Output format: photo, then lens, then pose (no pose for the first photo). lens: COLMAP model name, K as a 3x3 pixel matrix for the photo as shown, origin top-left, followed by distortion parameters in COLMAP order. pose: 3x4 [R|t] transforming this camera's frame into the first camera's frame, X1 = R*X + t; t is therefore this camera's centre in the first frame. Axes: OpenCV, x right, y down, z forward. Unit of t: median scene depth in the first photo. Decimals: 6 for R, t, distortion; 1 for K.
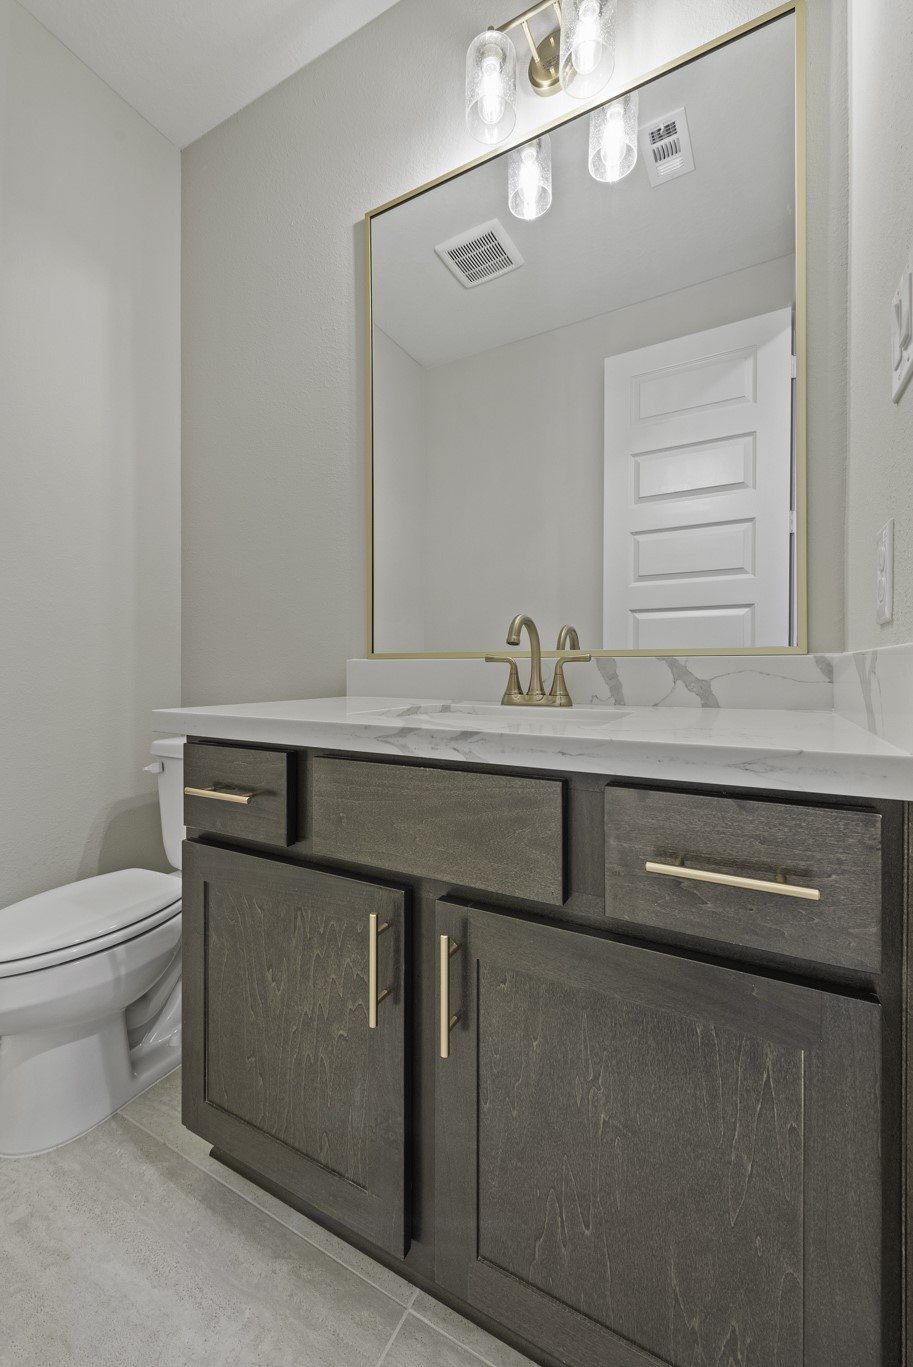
lens RADIAL K [[539.5, 0, 457.8], [0, 539.5, 671.3], [0, 0, 1]] dist [0.007921, -0.002264]
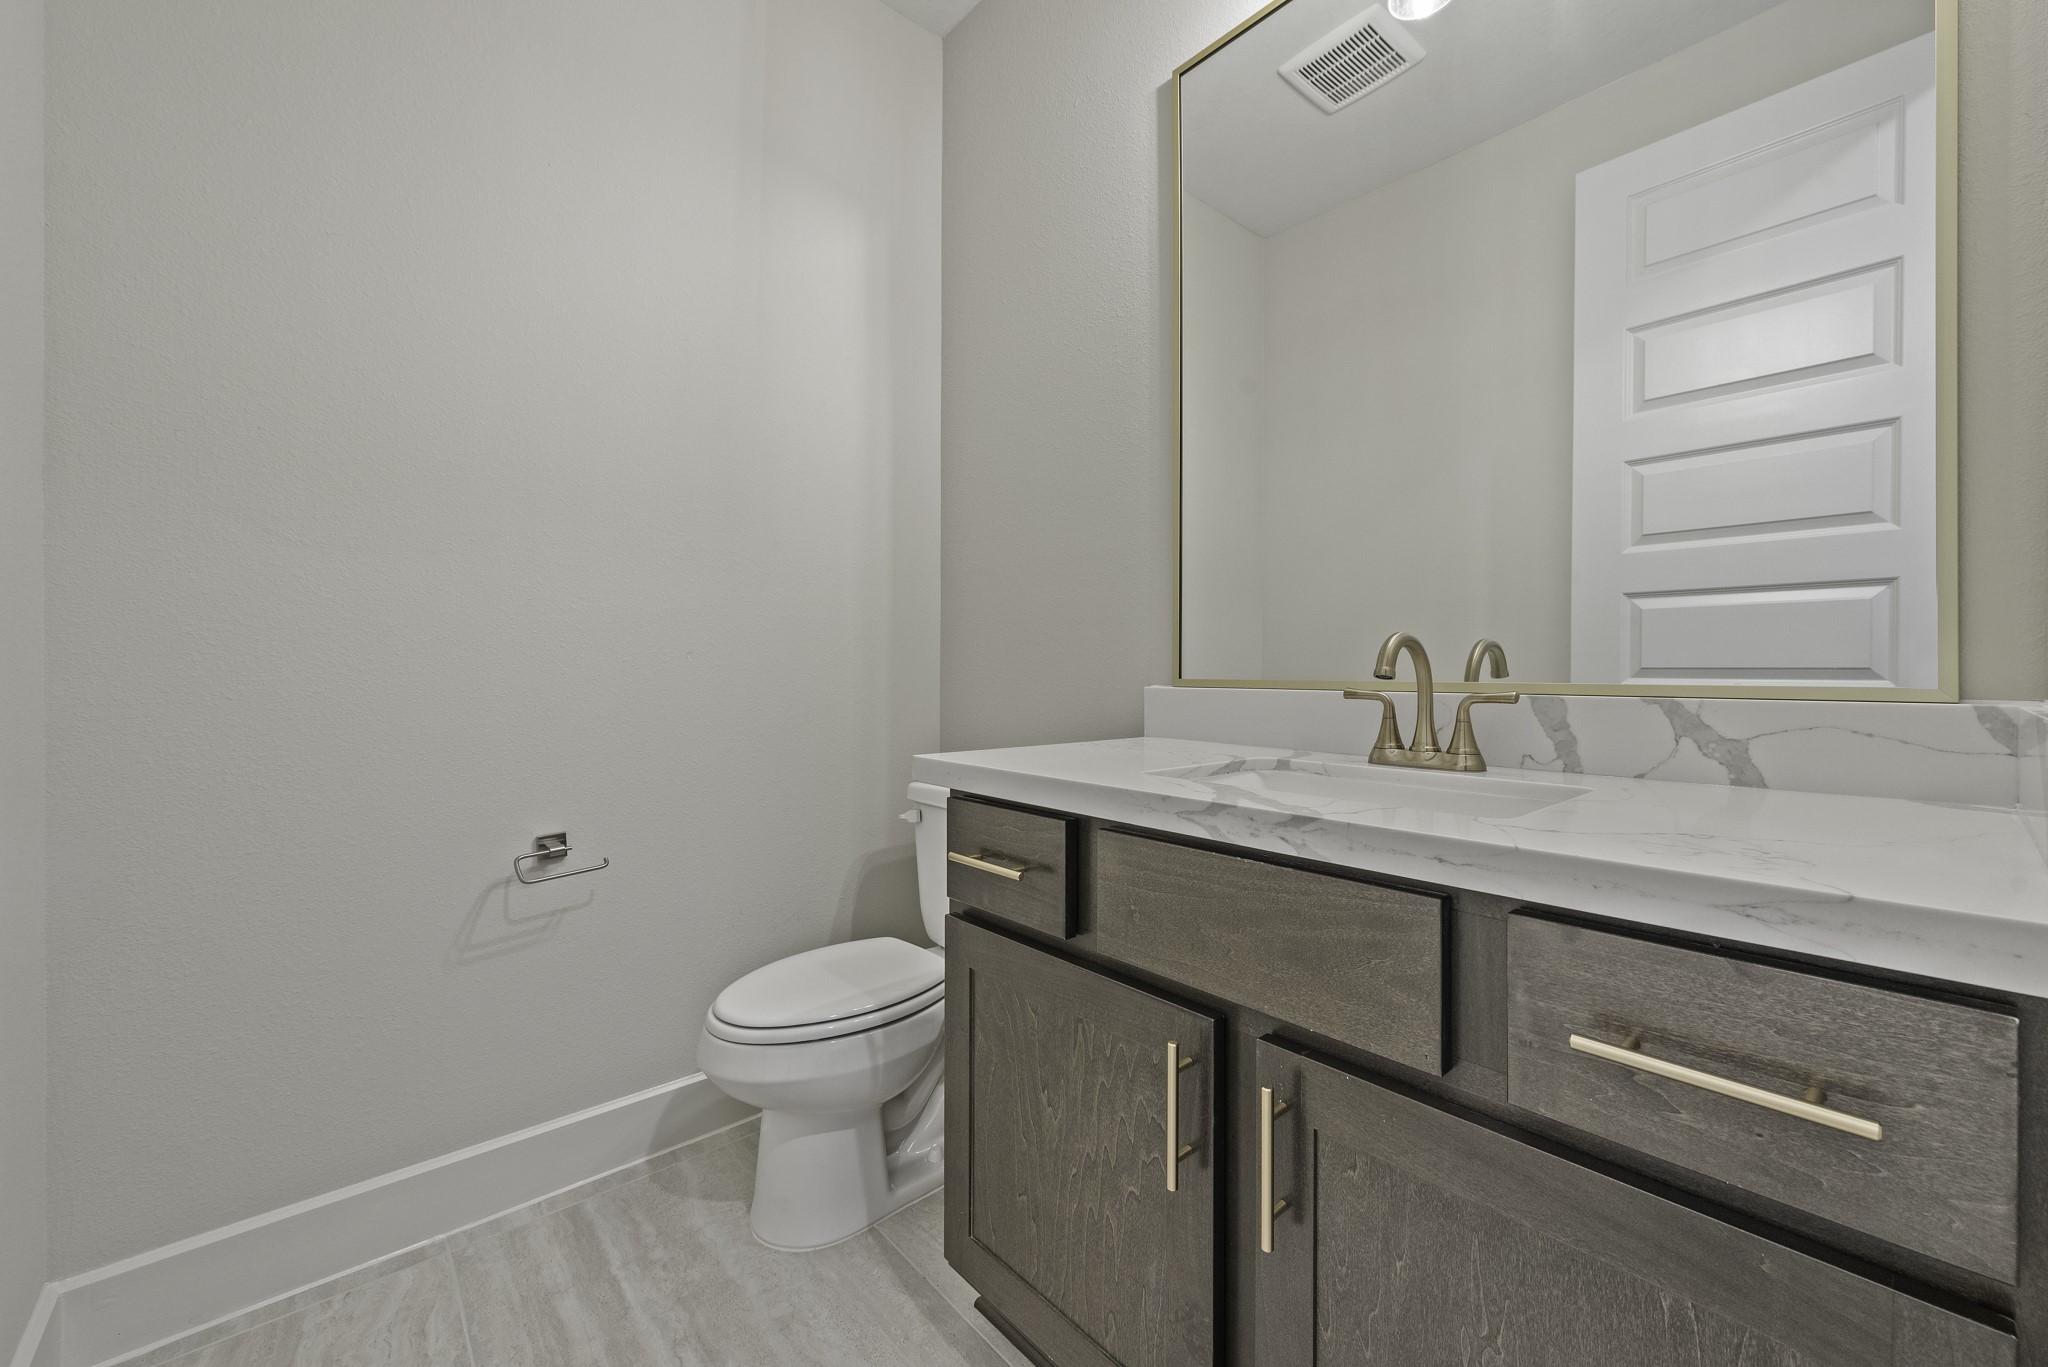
lens RADIAL K [[808.3, 0, 1029.6], [0, 808.3, 669.7], [0, 0, 1]] dist [0.007921, -0.002264]
pose [[0.938253, 0.003244, -0.345935, 0.039847], [-0.003560, 0.999994, -0.000277, -0.064254], [0.345932, 0.001491, 0.938258, -0.120786]]
